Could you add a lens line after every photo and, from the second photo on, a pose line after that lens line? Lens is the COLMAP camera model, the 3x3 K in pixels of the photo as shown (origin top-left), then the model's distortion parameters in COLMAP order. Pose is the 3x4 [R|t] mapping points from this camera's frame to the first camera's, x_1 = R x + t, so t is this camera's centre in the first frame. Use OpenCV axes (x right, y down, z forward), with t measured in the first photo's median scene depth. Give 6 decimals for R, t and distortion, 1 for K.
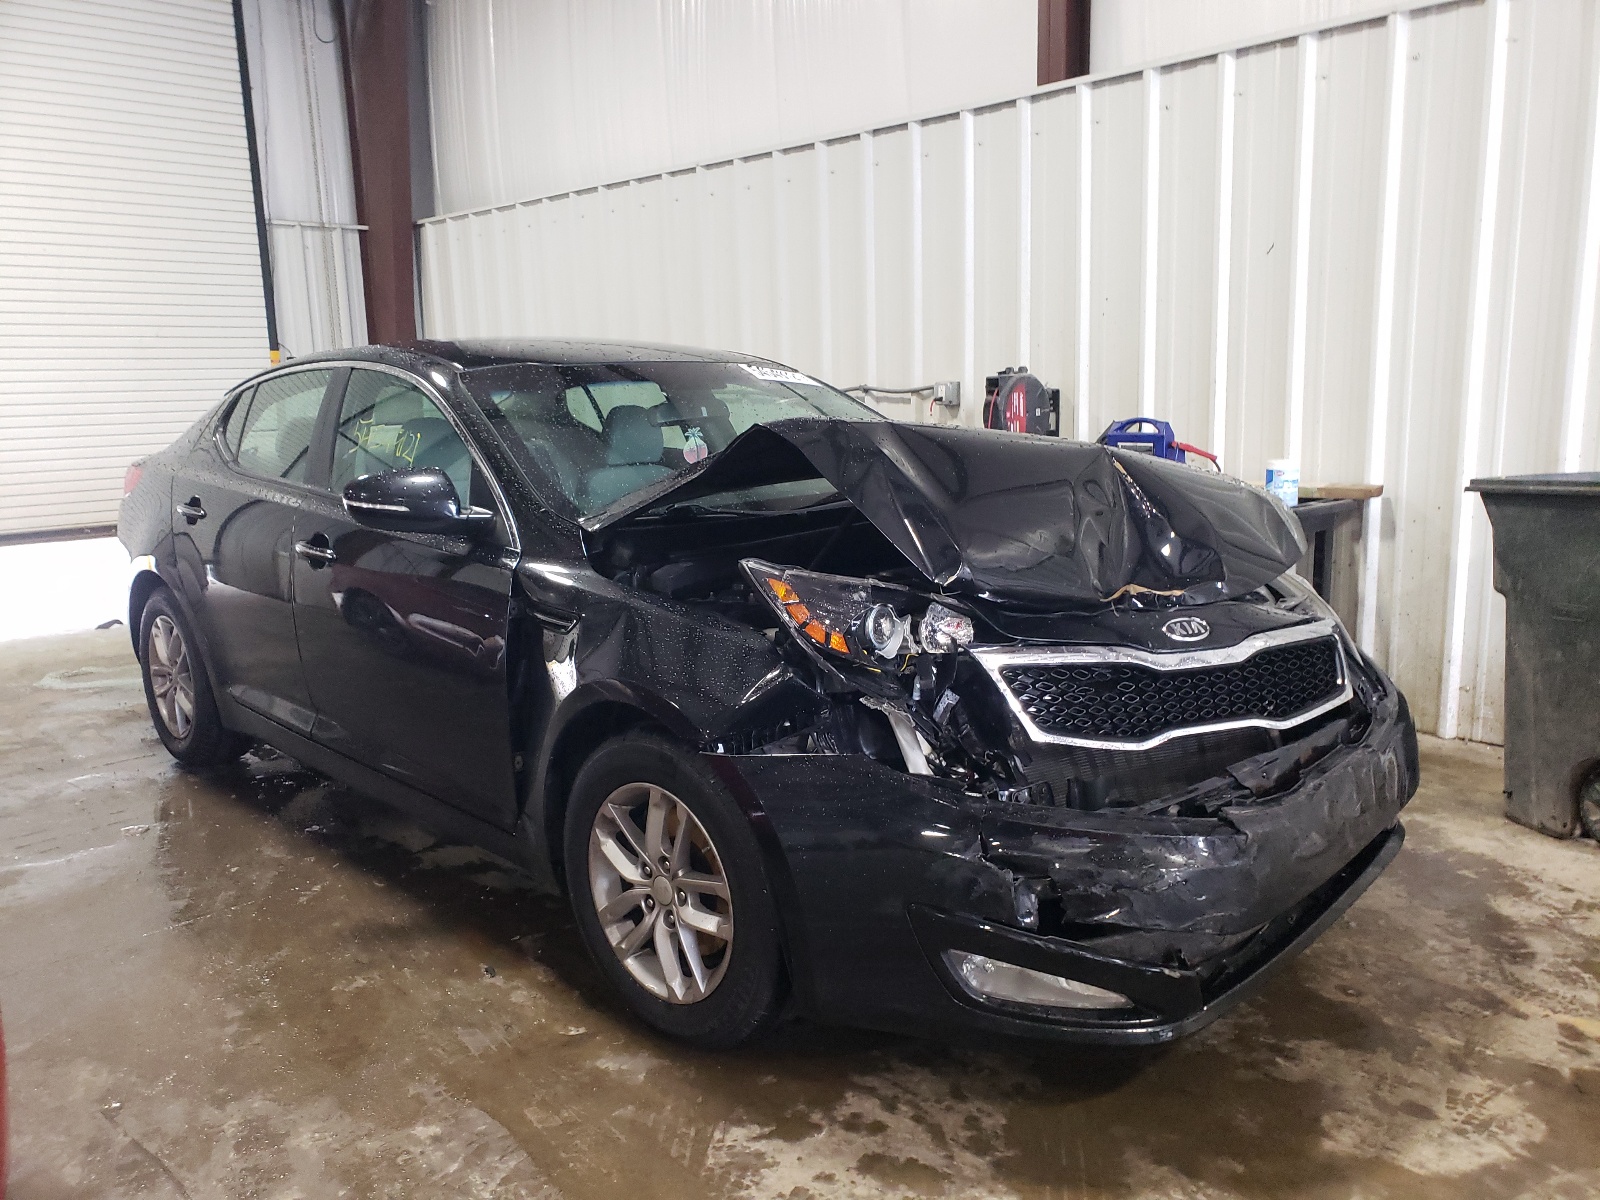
lens RADIAL K [[1236.5, 0, 797.2], [0, 1236.5, 601.7], [0, 0, 1]] dist [0.004558, -0.005194]
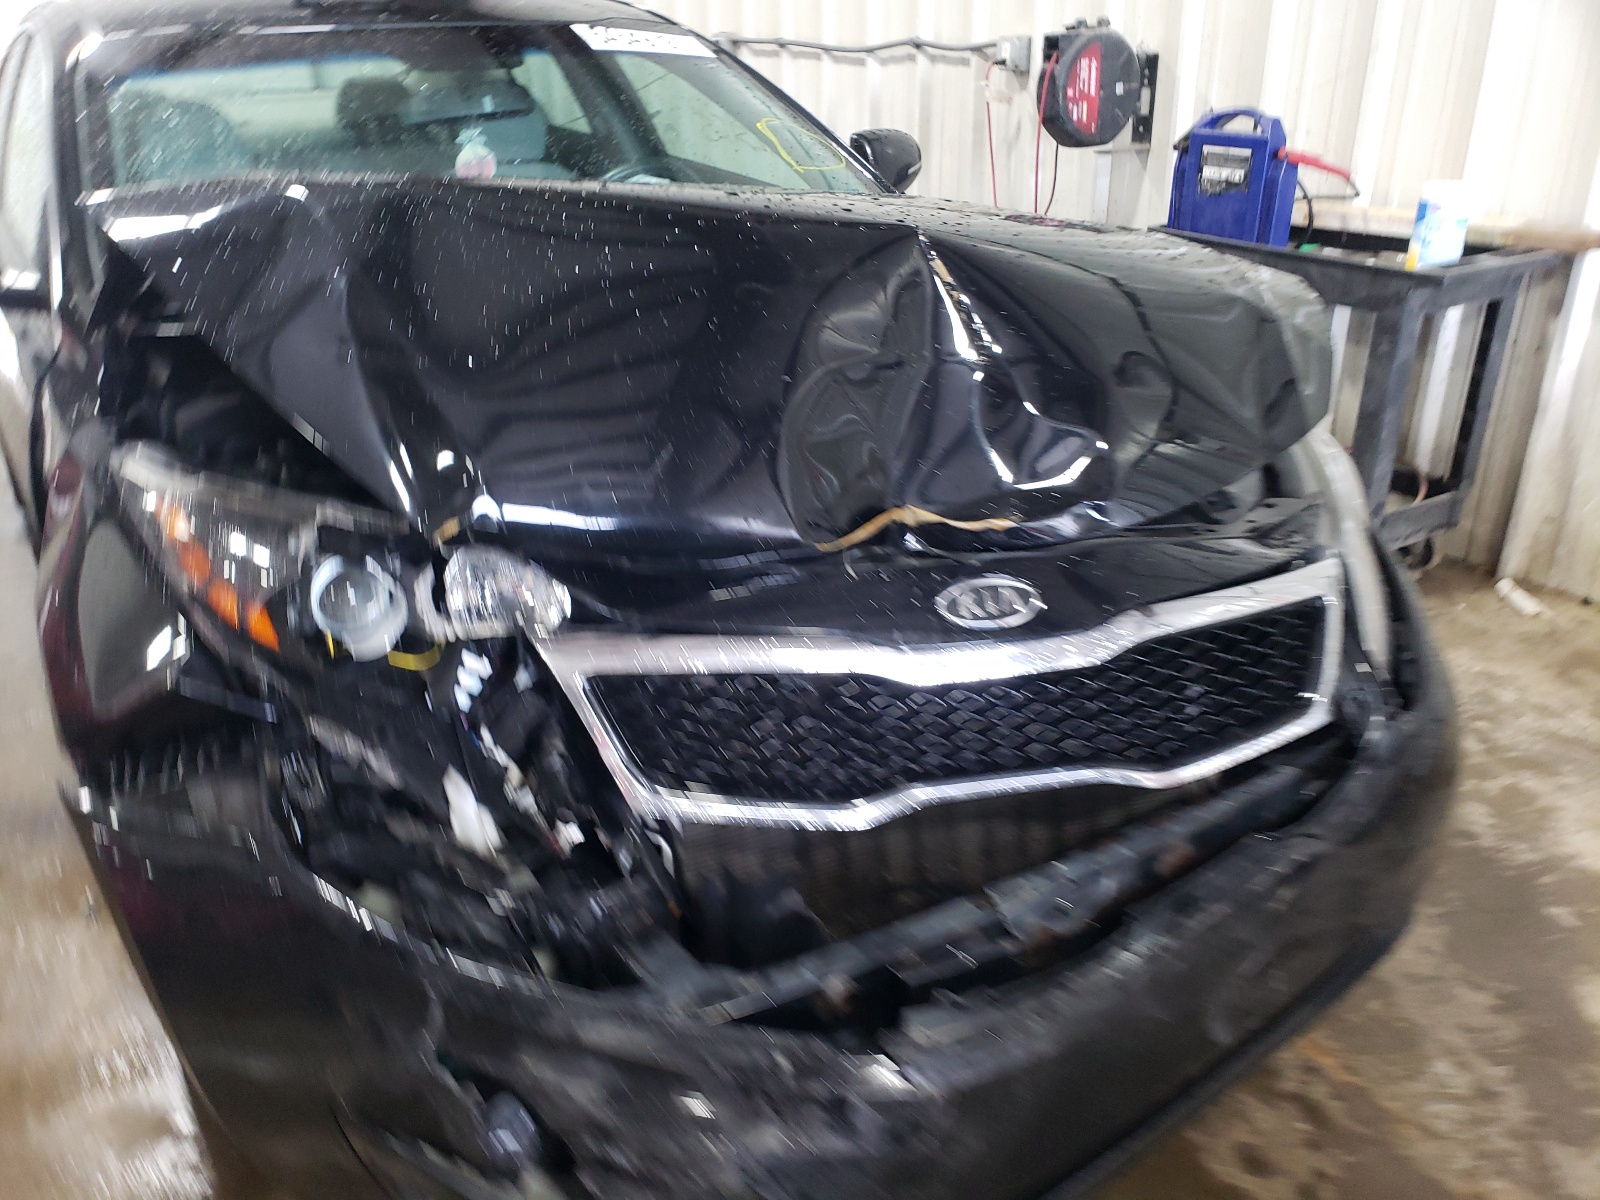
lens RADIAL K [[1236.5, 0, 804.2], [0, 1236.5, 564.4], [0, 0, 1]] dist [0.004558, -0.005194]
pose [[0.982073, 0.085586, -0.167949, 0.246186], [-0.040874, 0.966471, 0.253502, -0.097050], [0.184014, -0.242093, 0.952644, 0.360295]]
